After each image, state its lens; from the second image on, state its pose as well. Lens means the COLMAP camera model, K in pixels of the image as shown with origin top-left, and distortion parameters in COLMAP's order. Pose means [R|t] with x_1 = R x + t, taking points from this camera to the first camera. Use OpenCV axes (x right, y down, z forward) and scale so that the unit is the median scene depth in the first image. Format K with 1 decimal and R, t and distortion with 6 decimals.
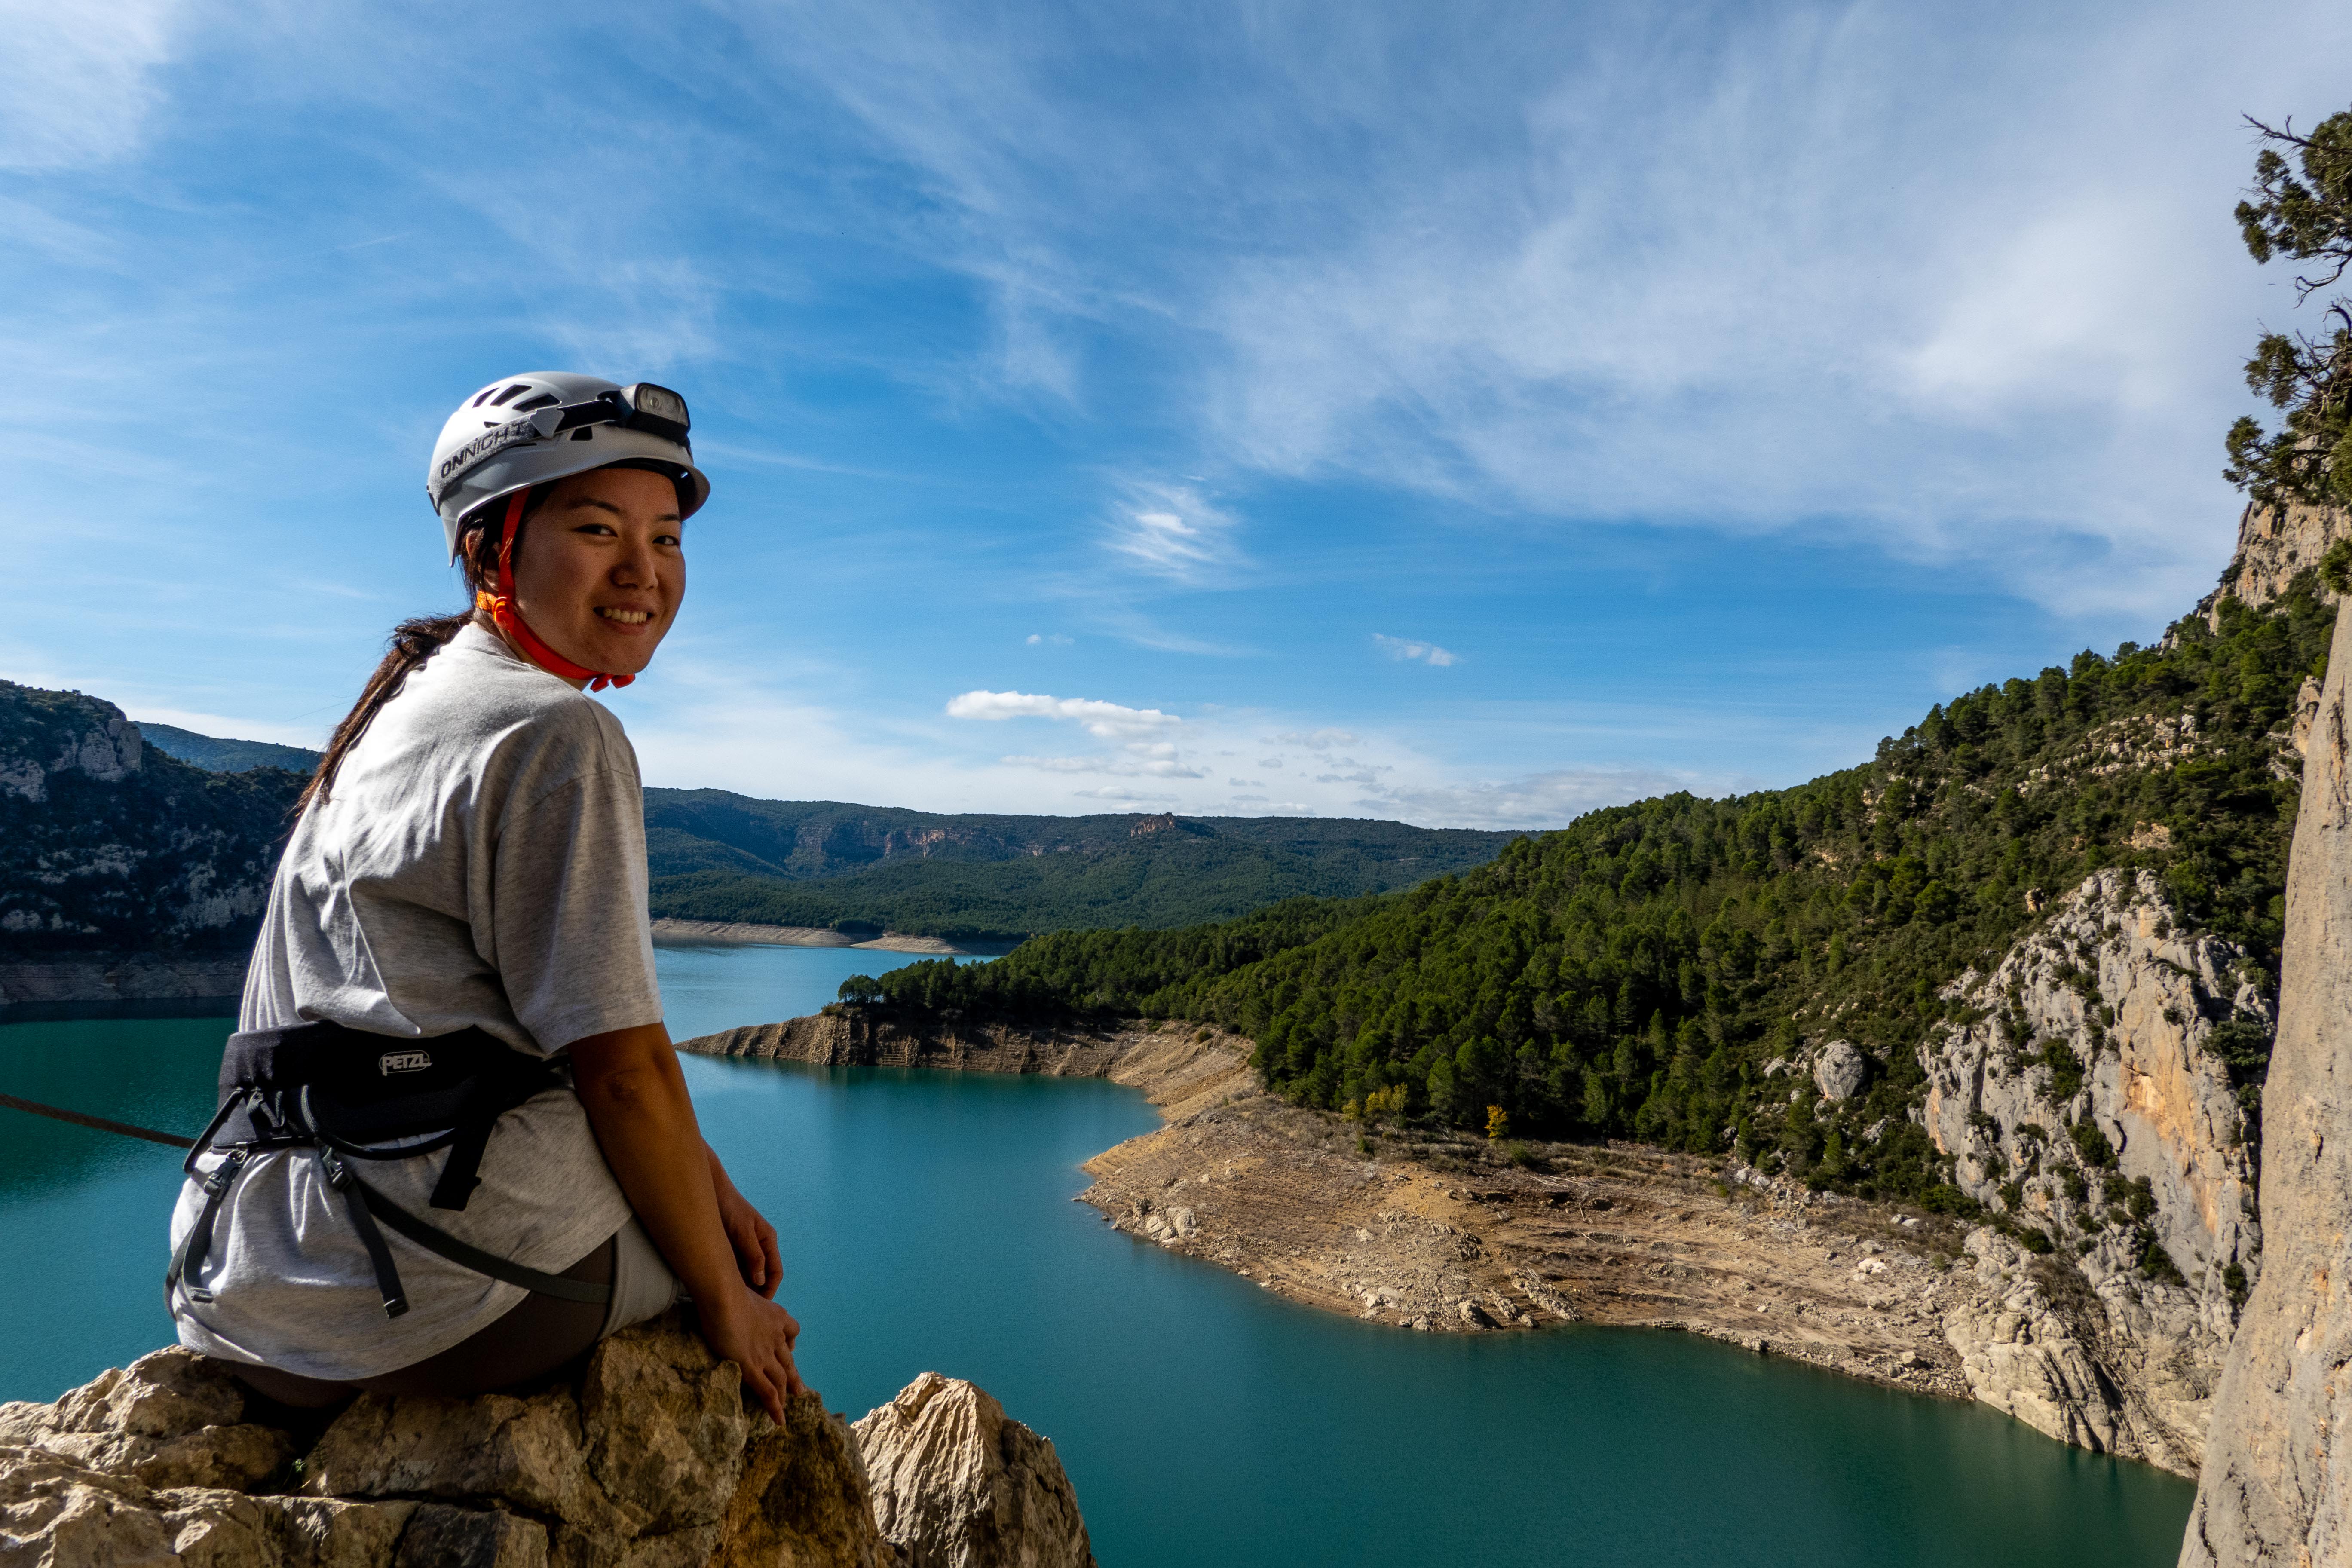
lens RADIAL K [[1581.7, 0, 1168.2], [0, 1581.7, 781.3], [0, 0, 1]] dist [-0.000918, -0.001936]
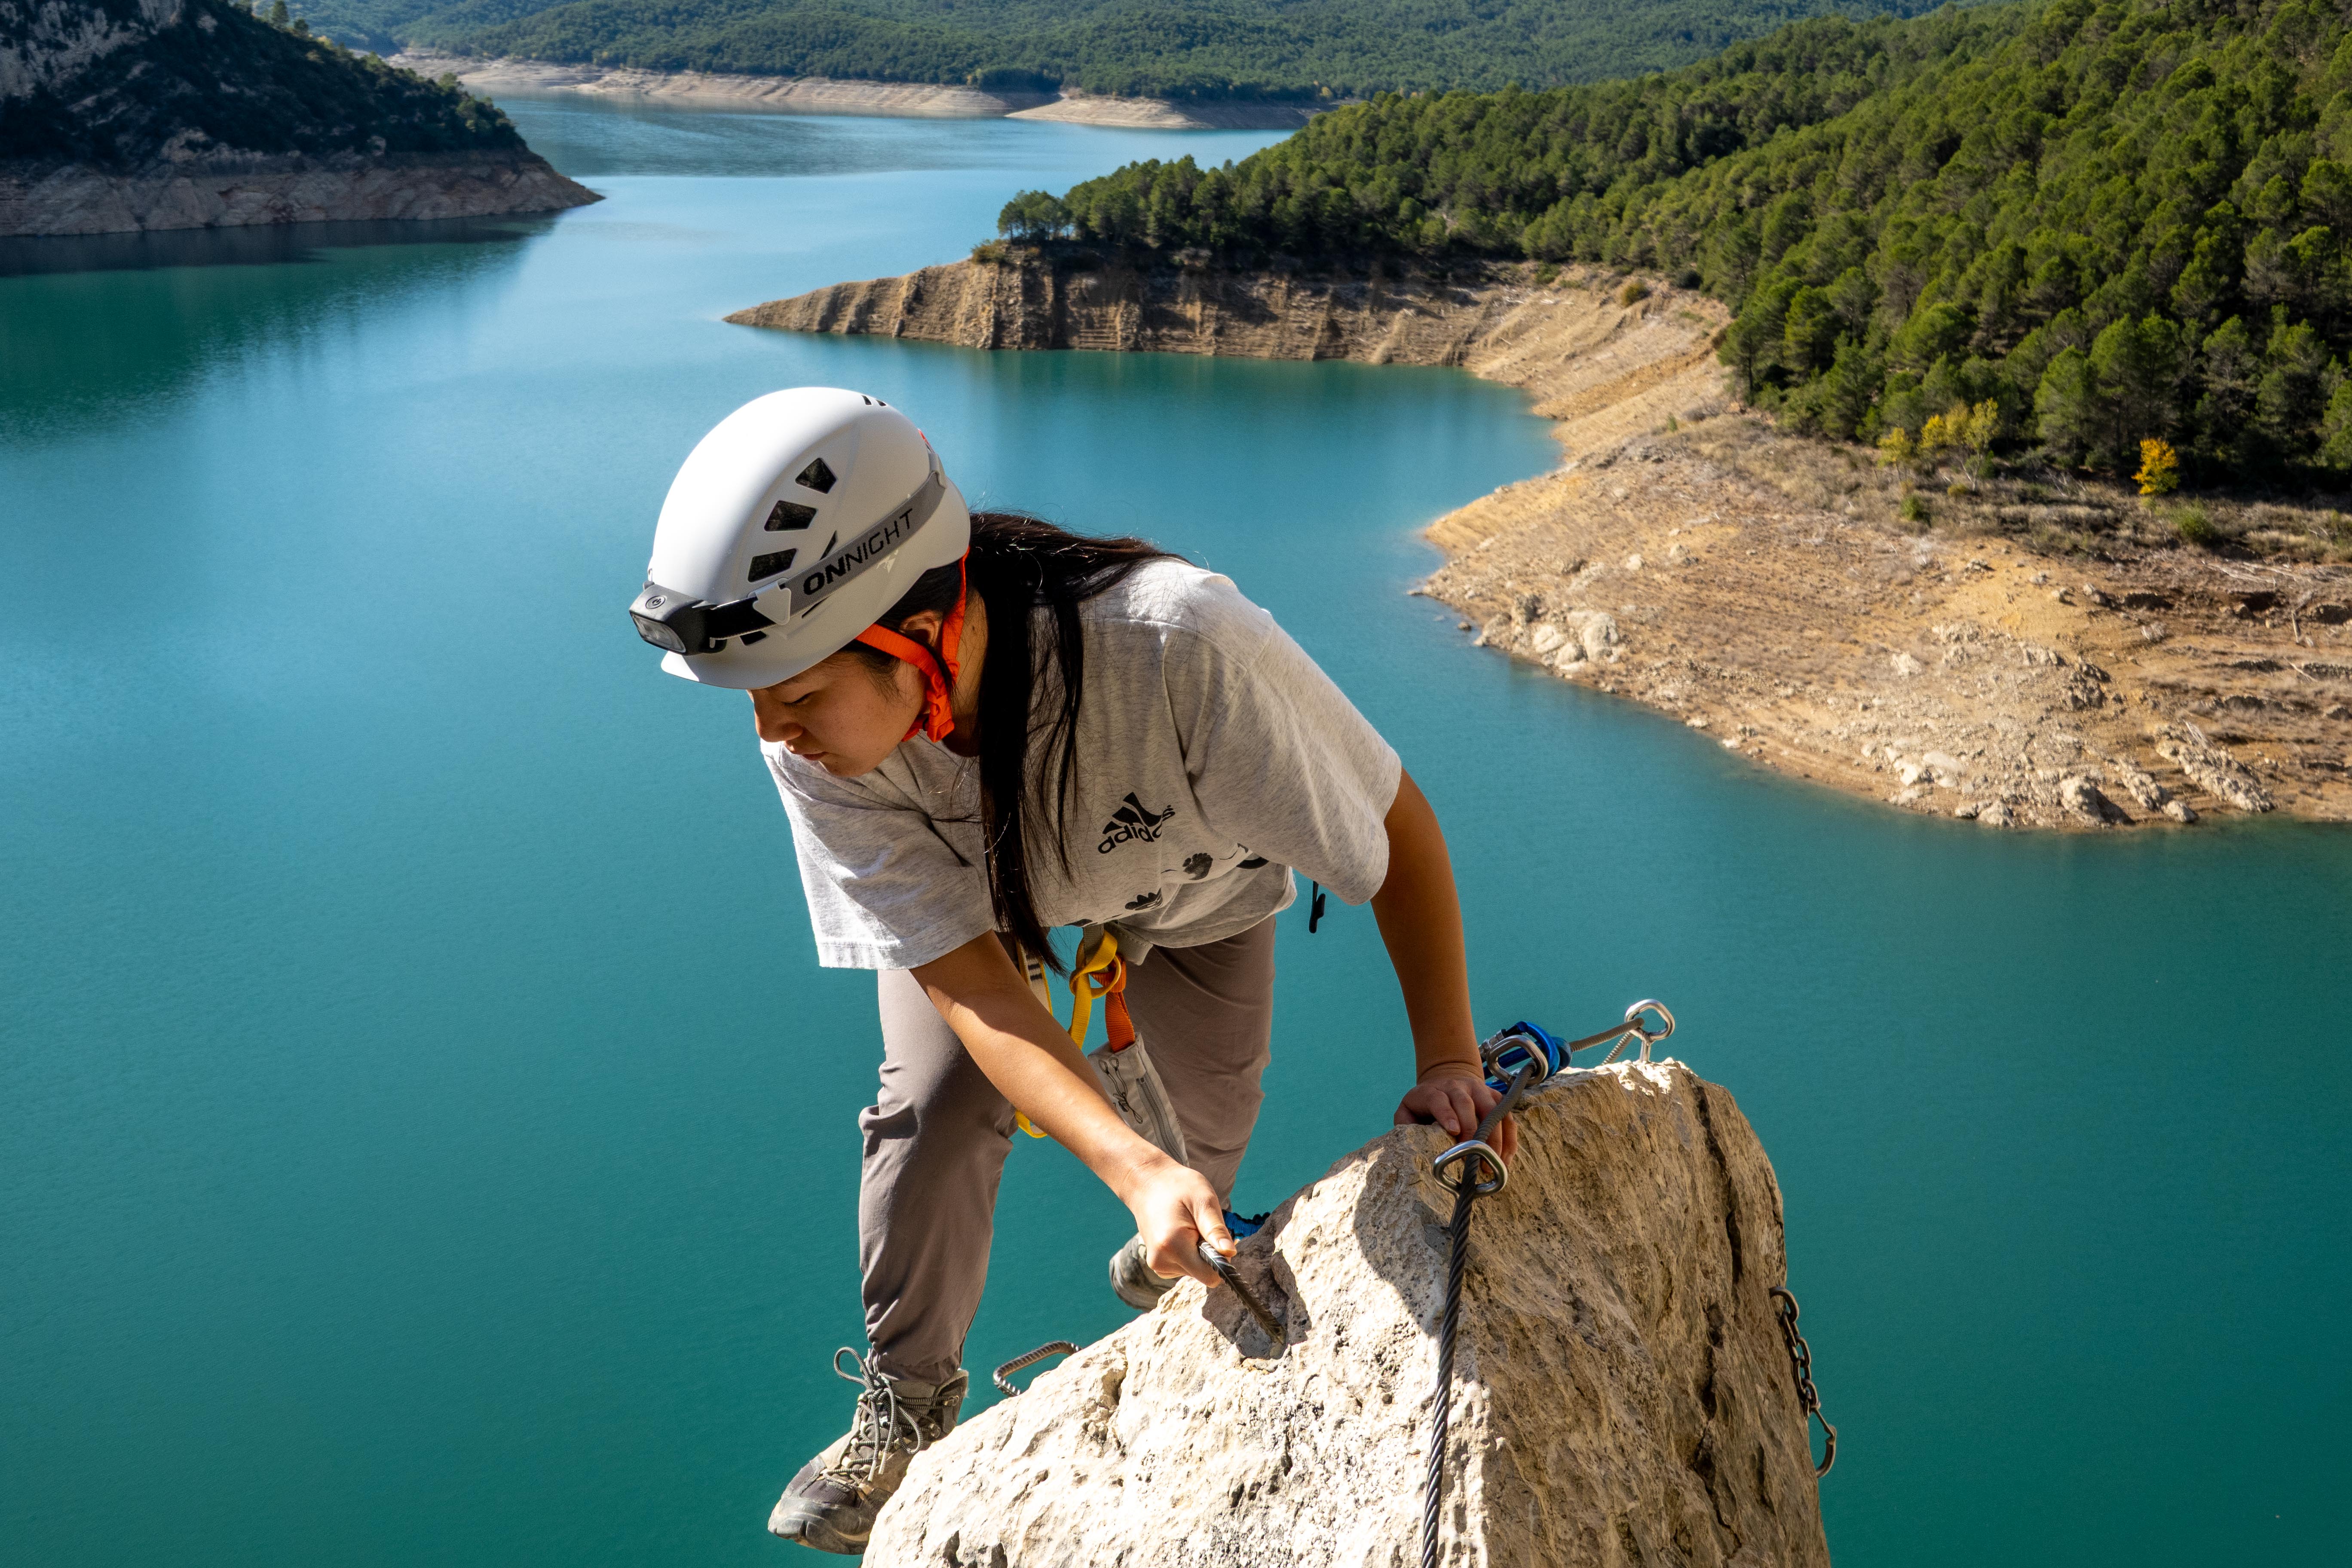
lens RADIAL K [[2782.2, 0, 1166.6], [0, 2782.2, 792.7], [0, 0, 1]] dist [0.004285, 0.000000]
pose [[0.990195, 0.018110, -0.138516, -0.002575], [0.030341, 0.940010, 0.339794, -0.016480], [0.136361, -0.340665, 0.930244, -0.013059]]
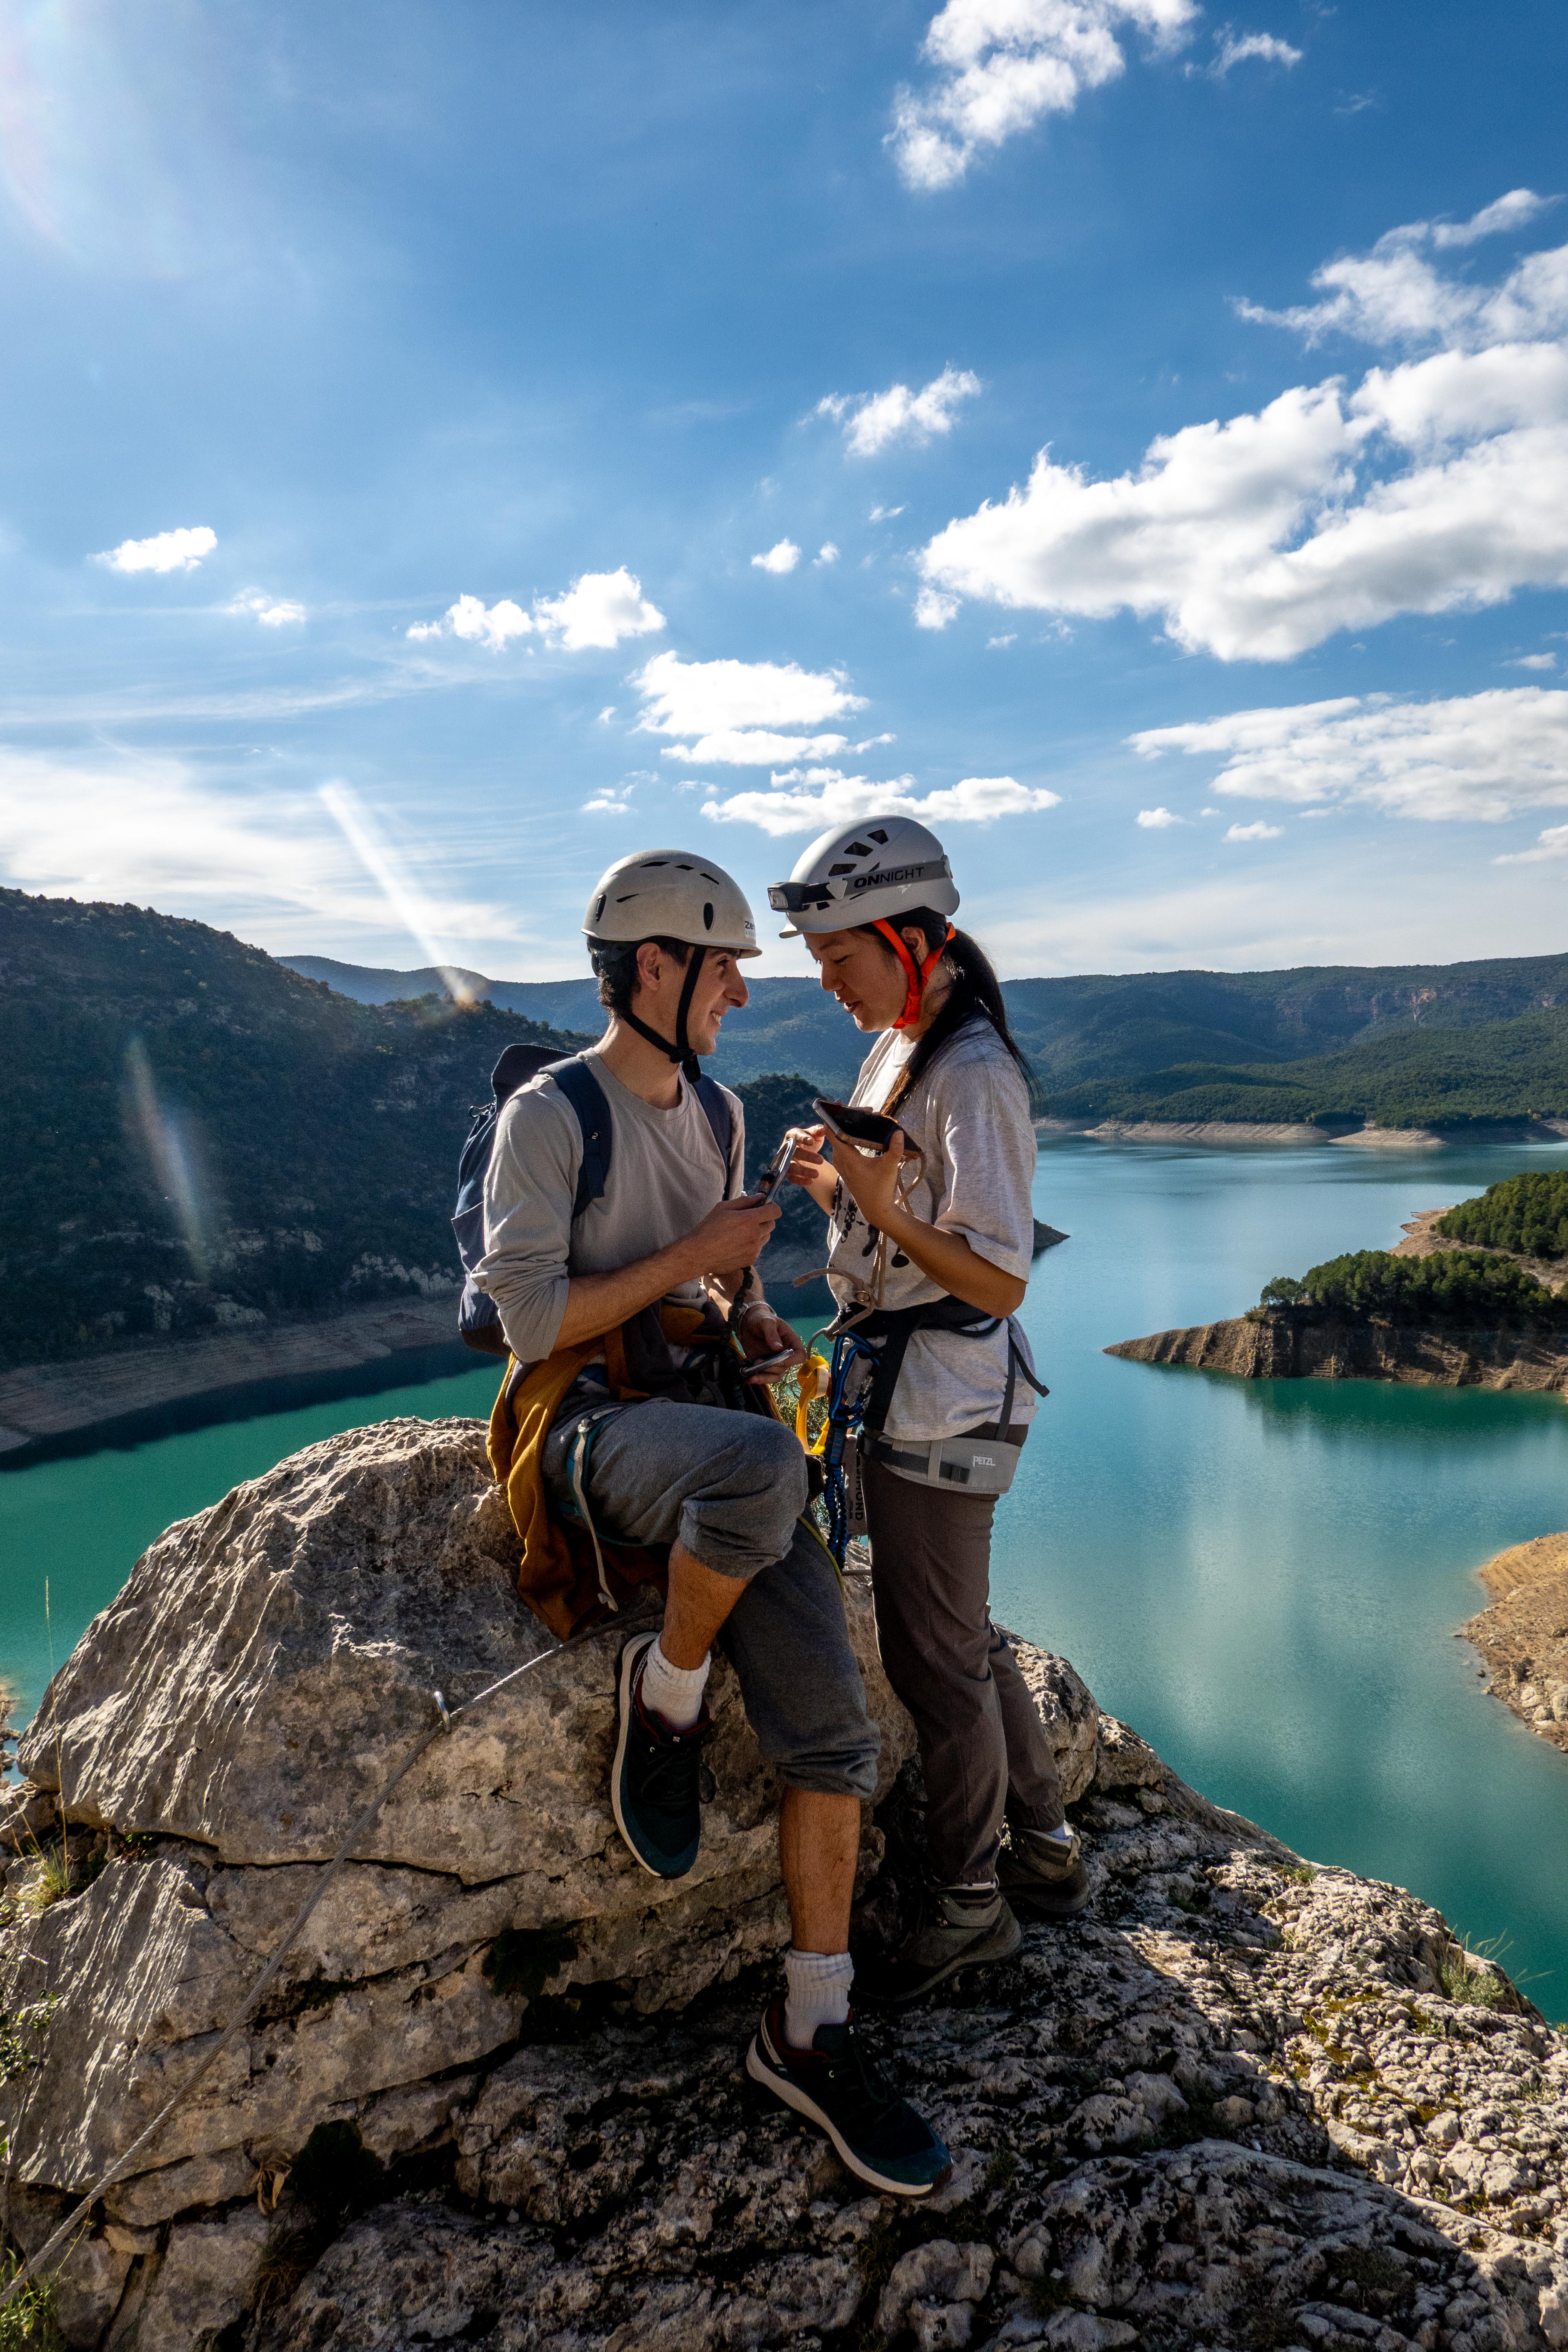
lens RADIAL K [[1581.7, 0, 788.4], [0, 1581.7, 1160.5], [0, 0, 1]] dist [-0.000918, -0.001936]
pose [[0.851968, -0.045513, -0.521612, 0.071306], [0.123709, 0.985507, 0.116069, -0.118259], [0.508770, -0.163415, 0.845251, 0.015325]]
